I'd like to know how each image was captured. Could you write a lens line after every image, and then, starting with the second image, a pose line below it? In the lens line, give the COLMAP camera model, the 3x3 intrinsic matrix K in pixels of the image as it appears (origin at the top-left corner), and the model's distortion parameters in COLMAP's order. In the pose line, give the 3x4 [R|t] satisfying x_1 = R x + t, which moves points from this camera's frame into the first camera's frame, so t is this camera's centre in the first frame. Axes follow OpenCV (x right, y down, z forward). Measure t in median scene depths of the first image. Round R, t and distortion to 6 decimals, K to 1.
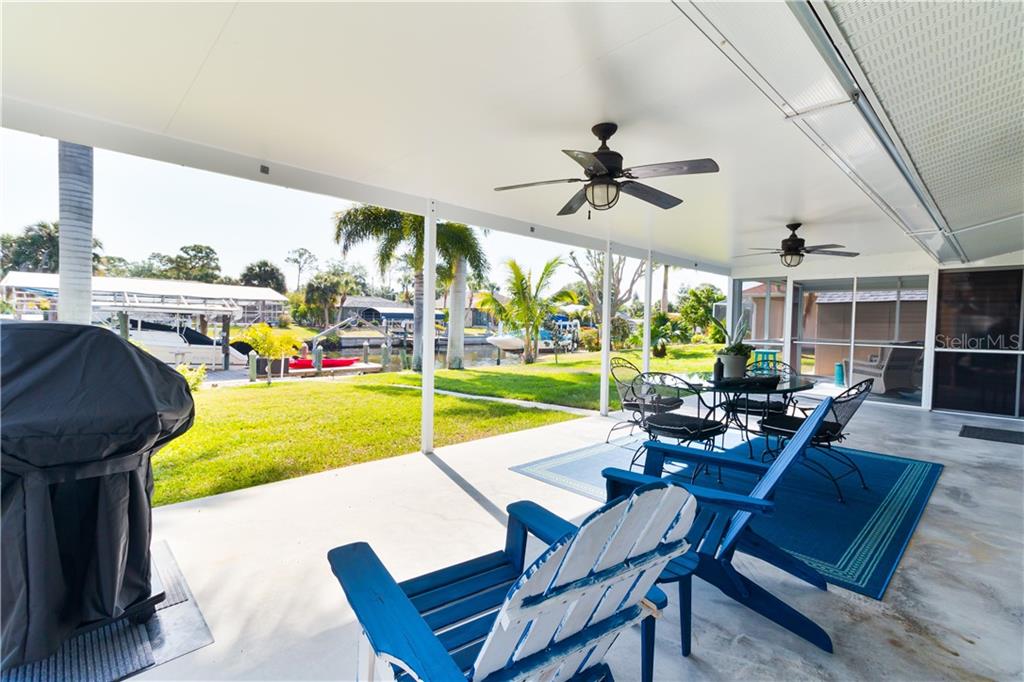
lens RADIAL K [[468.6, 0, 507.6], [0, 468.6, 339.4], [0, 0, 1]] dist [0.021650, 0.001075]
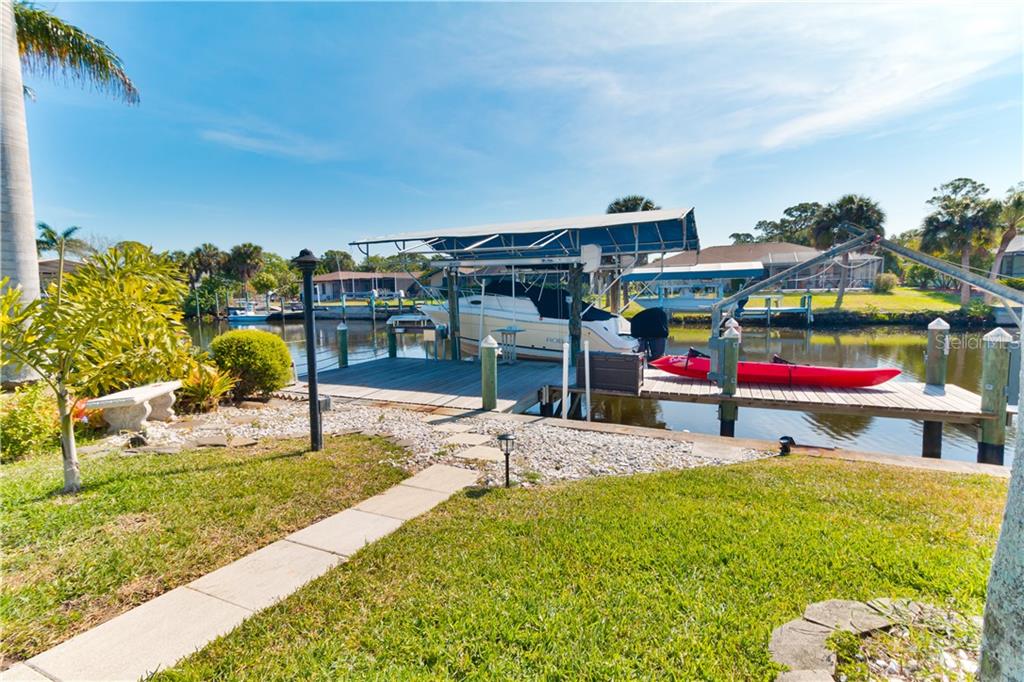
lens RADIAL K [[468.6, 0, 514.8], [0, 468.6, 337.6], [0, 0, 1]] dist [0.021650, 0.001075]
pose [[0.380235, 0.055845, -0.923202, -0.045775], [-0.003247, 0.998250, 0.059048, 0.000555], [0.924884, -0.019454, 0.379751, 0.254668]]
